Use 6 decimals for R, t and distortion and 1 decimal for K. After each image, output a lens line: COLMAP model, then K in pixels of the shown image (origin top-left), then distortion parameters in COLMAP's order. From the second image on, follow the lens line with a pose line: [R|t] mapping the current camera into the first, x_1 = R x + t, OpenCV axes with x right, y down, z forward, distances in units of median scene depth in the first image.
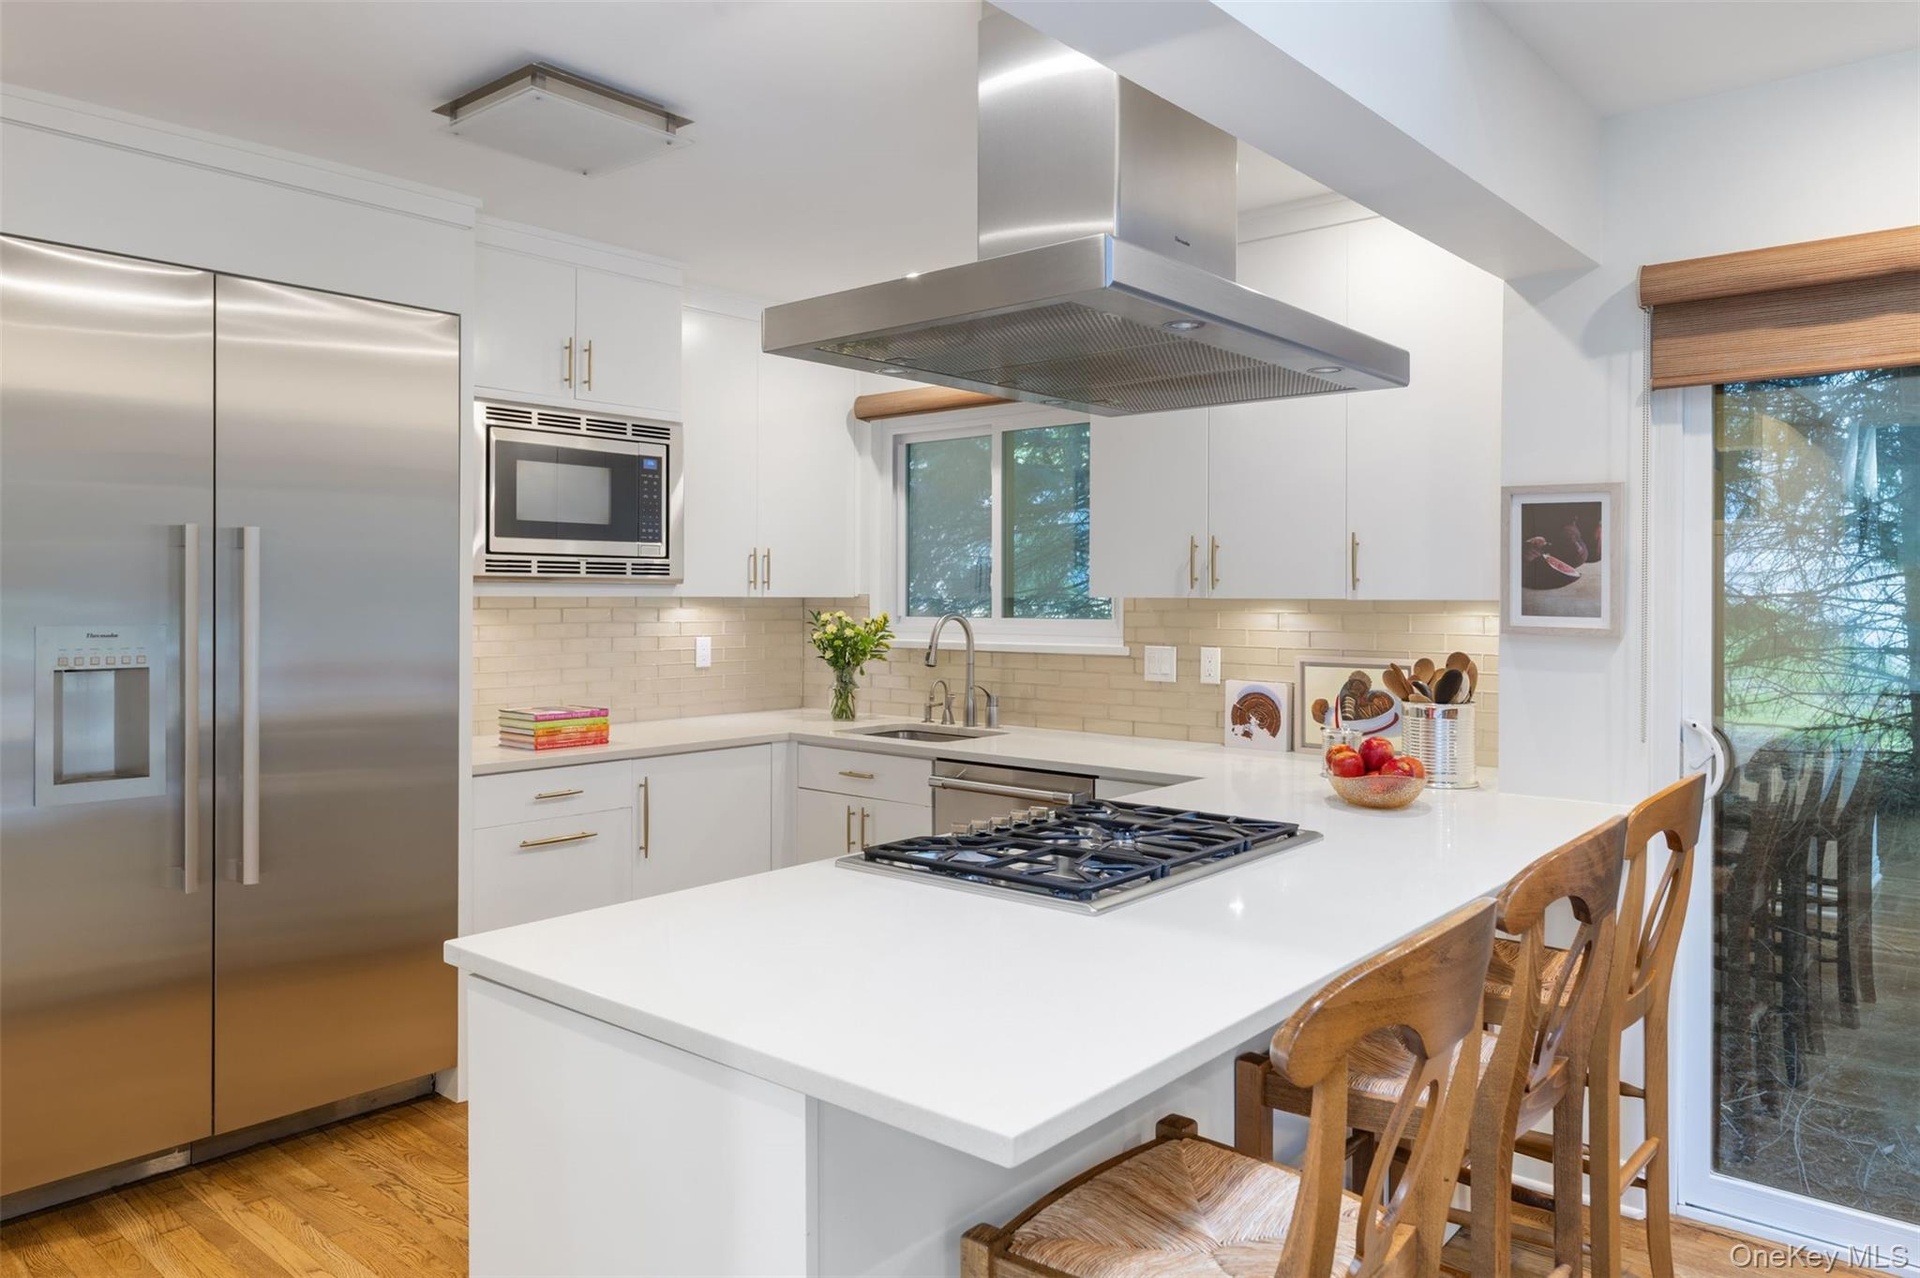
lens RADIAL K [[1279.5, 0, 957.7], [0, 1279.5, 601.5], [0, 0, 1]] dist [0.000942, 0.000014]
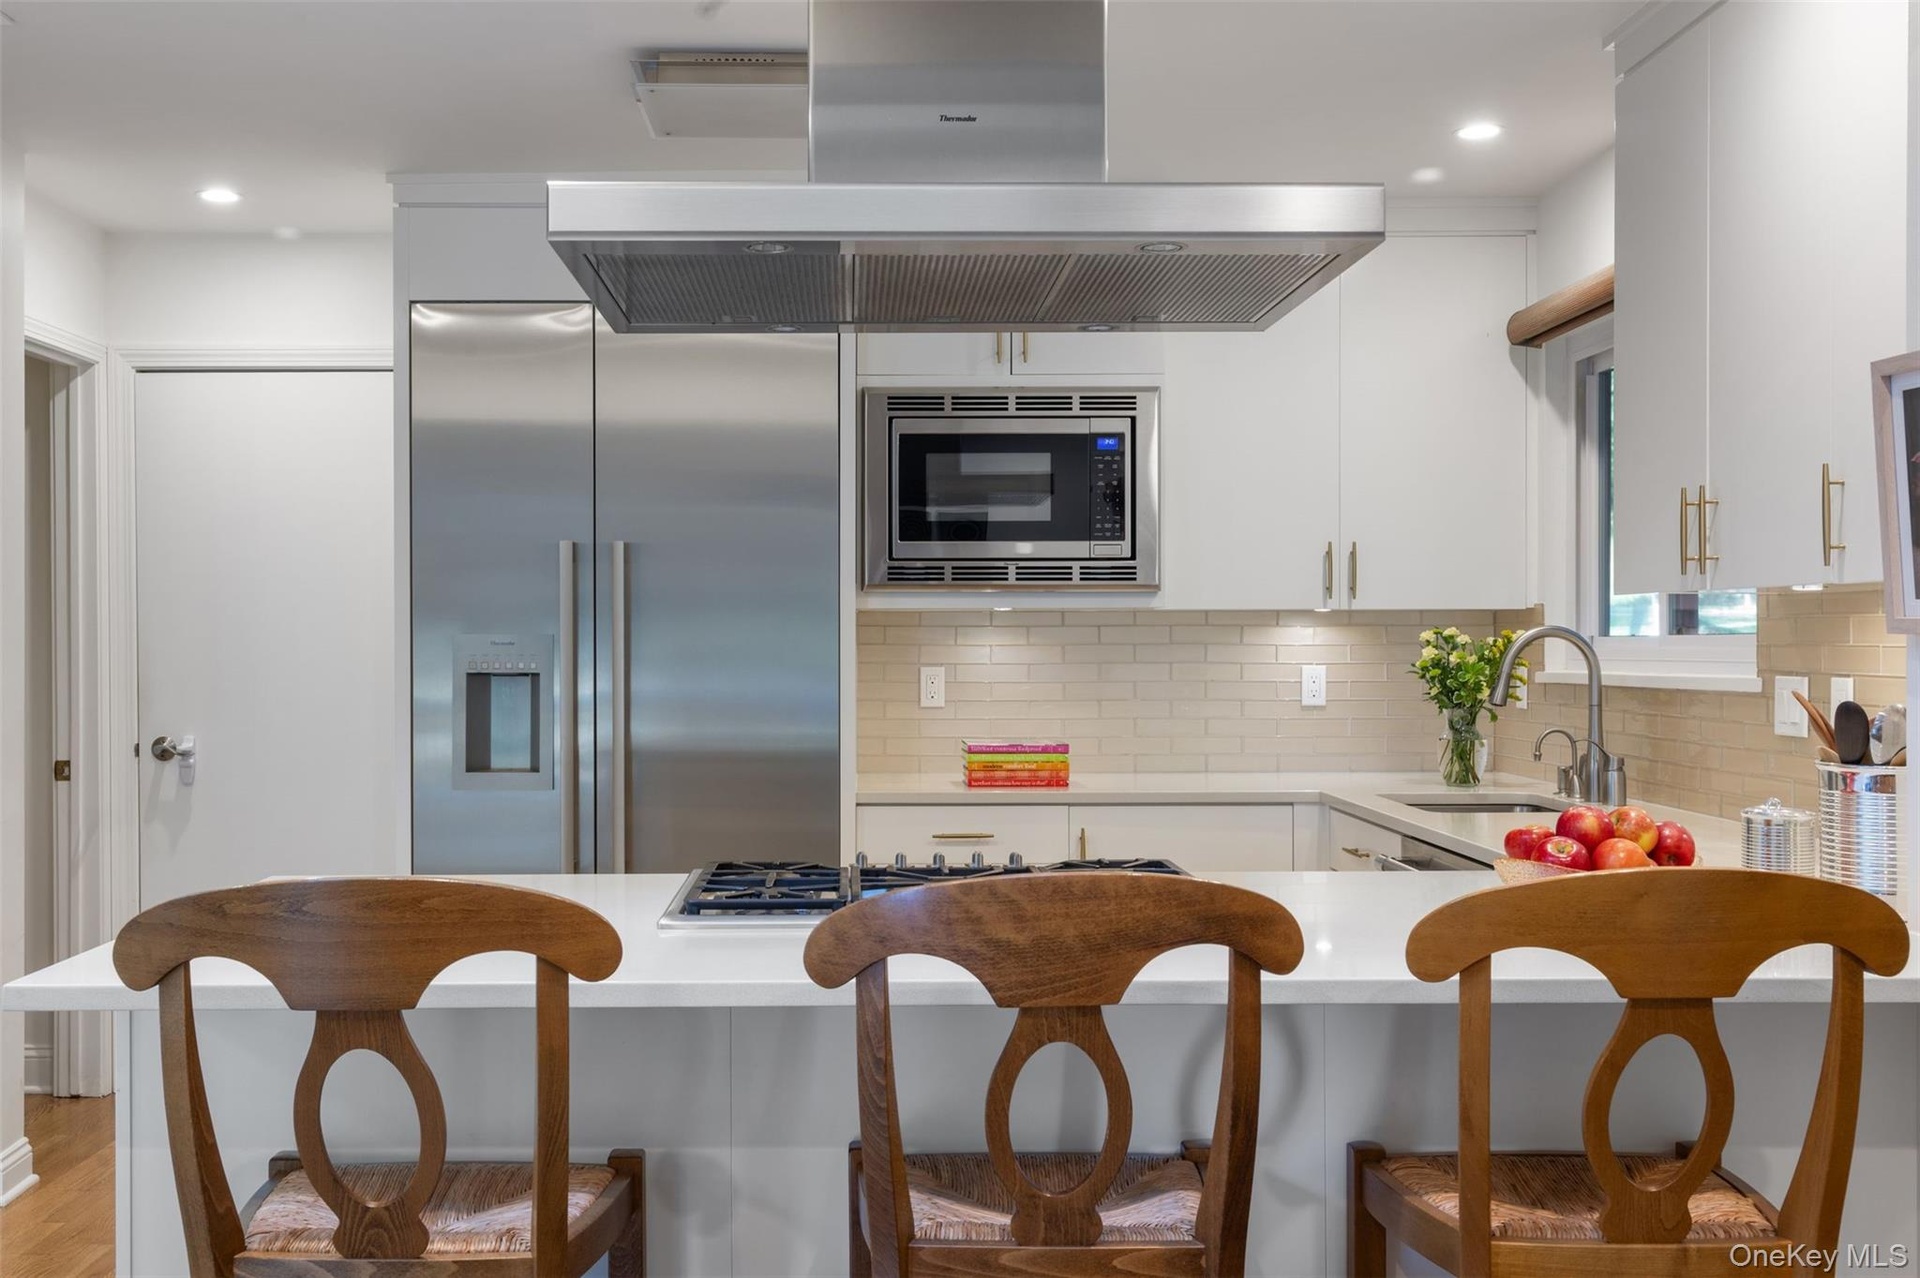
lens RADIAL K [[1915.0, 0, 958.8], [0, 1915.0, 642.1], [0, 0, 1]] dist [0.058948, 0.000000]
pose [[0.667619, -0.005917, -0.744479, 0.599446], [0.000720, 0.999973, -0.007301, 0.026860], [0.744503, 0.004338, 0.667605, 0.125888]]
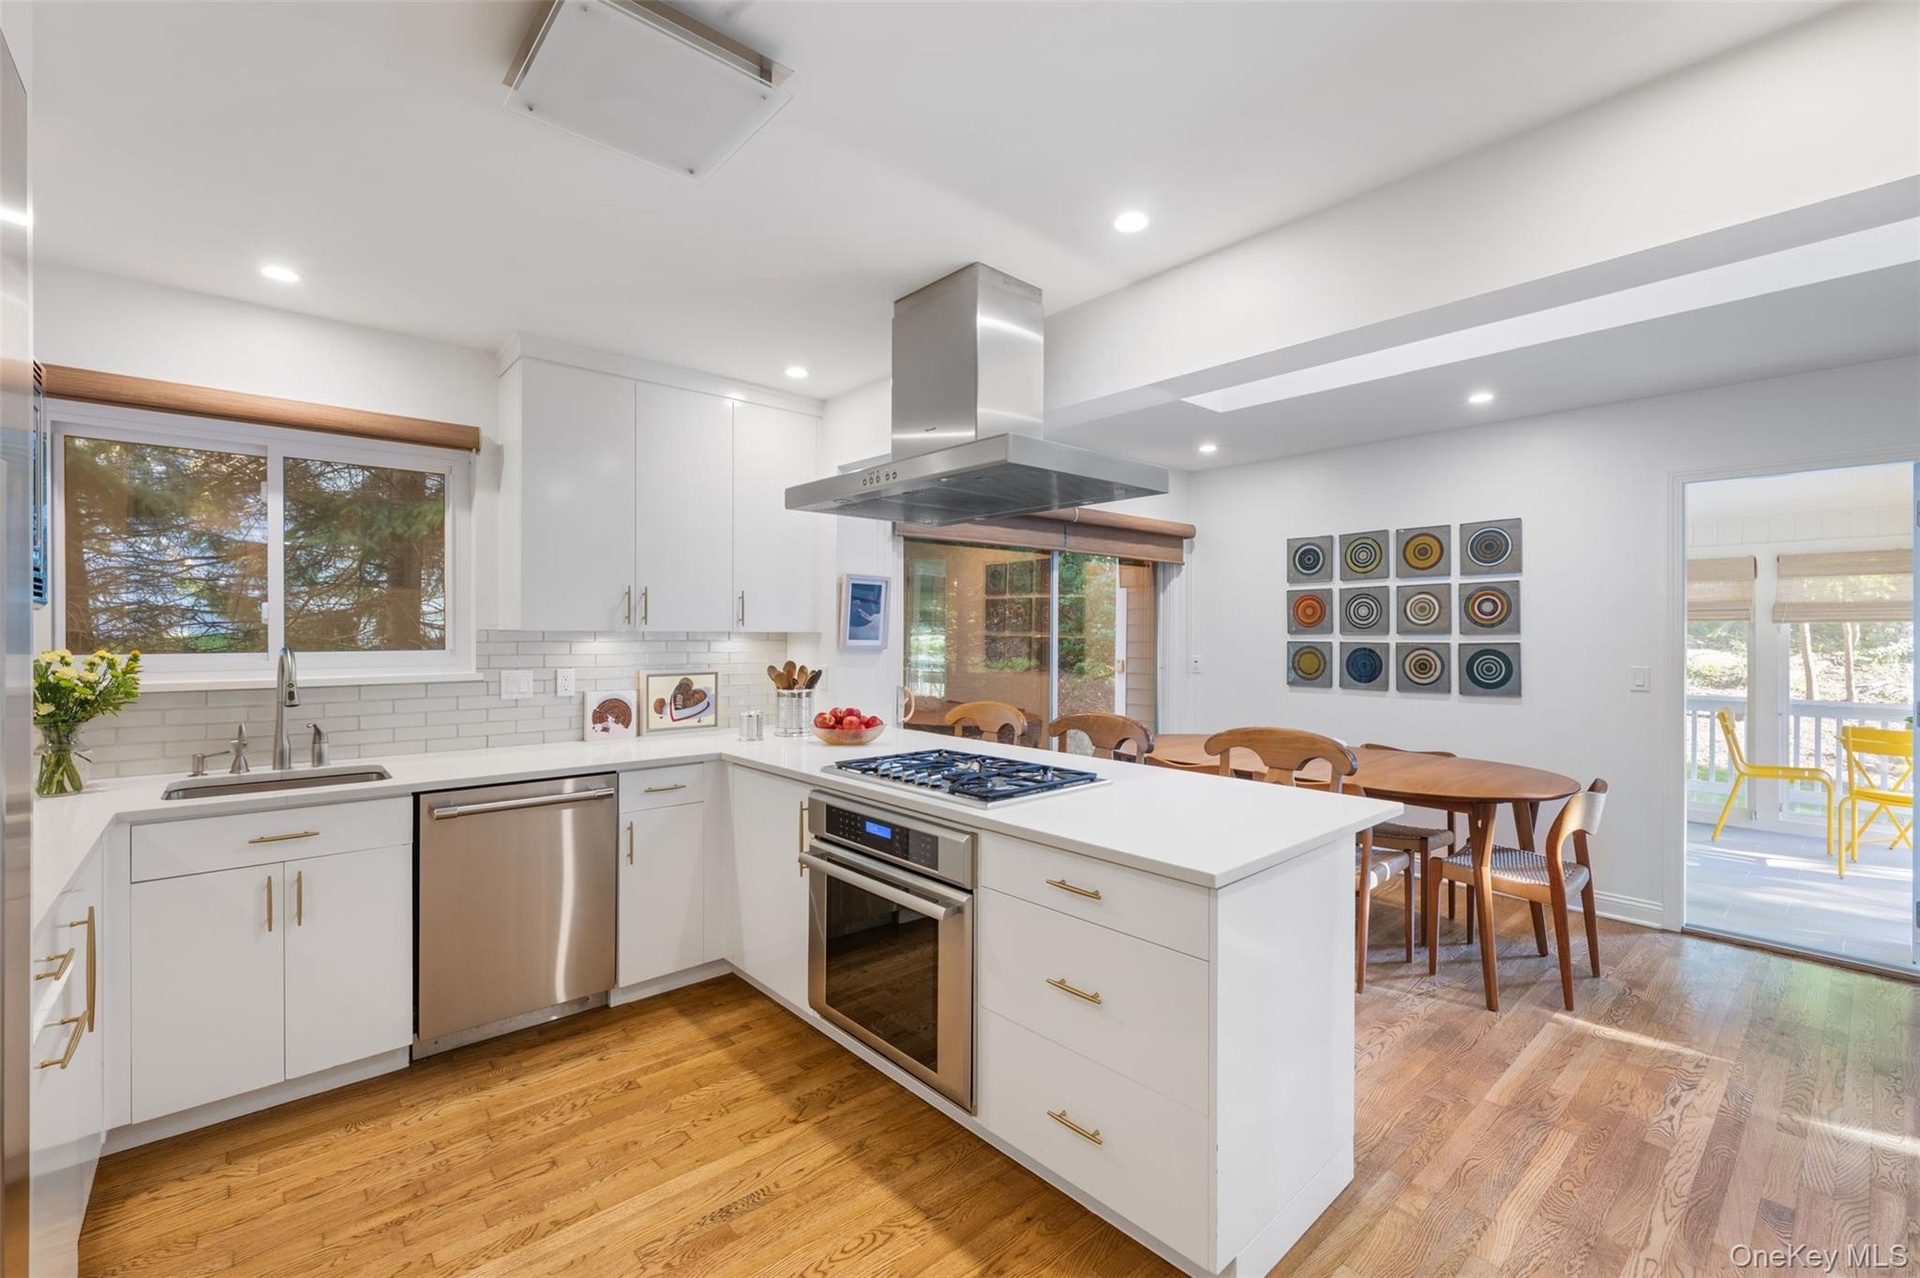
lens RADIAL K [[810.8, 0, 959.8], [0, 810.8, 637.9], [0, 0, 1]] dist [0.000797, 0.000064]
pose [[0.135250, -0.007589, 0.990782, -0.587122], [0.004111, 0.999966, 0.007099, 0.000007], [-0.990803, 0.003113, 0.135277, 0.499611]]
